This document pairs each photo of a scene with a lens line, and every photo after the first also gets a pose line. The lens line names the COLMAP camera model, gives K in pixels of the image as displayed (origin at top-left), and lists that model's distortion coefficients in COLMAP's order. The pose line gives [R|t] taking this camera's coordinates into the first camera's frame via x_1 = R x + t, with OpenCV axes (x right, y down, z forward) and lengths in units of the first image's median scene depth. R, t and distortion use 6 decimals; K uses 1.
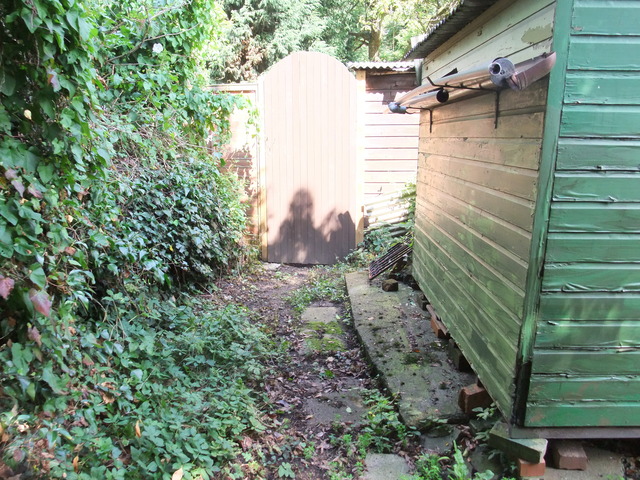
lens RADIAL K [[469.8, 0, 352.3], [0, 469.8, 252.8], [0, 0, 1]] dist [-0.007963, -0.001172]
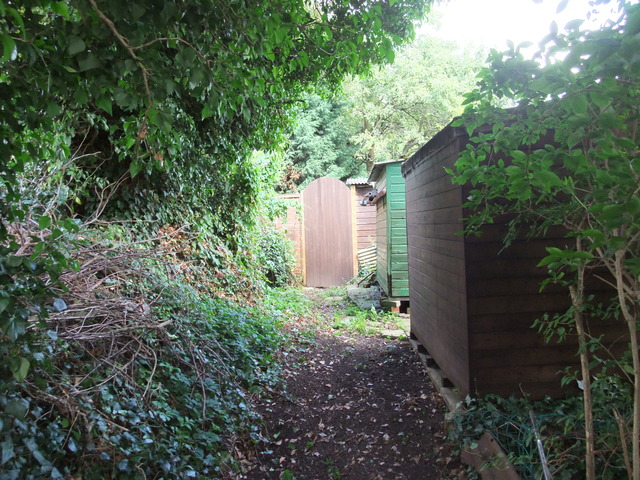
lens RADIAL K [[502.3, 0, 316.9], [0, 502.3, 241.4], [0, 0, 1]] dist [-0.078821, 0.047781]
pose [[0.992725, -0.033607, -0.115615, 0.074156], [0.007758, 0.976114, -0.217121, 0.210650], [0.120150, 0.214644, 0.969274, -0.713414]]
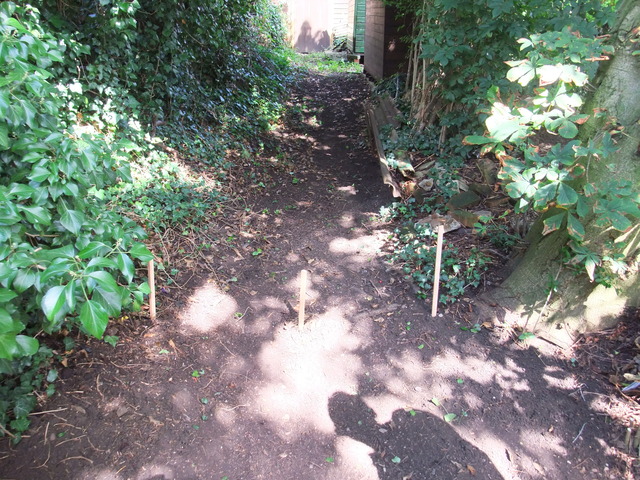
lens RADIAL K [[502.3, 0, 323.7], [0, 502.3, 239.1], [0, 0, 1]] dist [-0.078821, 0.047781]
pose [[0.998678, 0.028877, -0.042529, 0.088037], [-0.020719, 0.983247, 0.181099, 0.389518], [0.047046, -0.179979, 0.982545, -1.311171]]
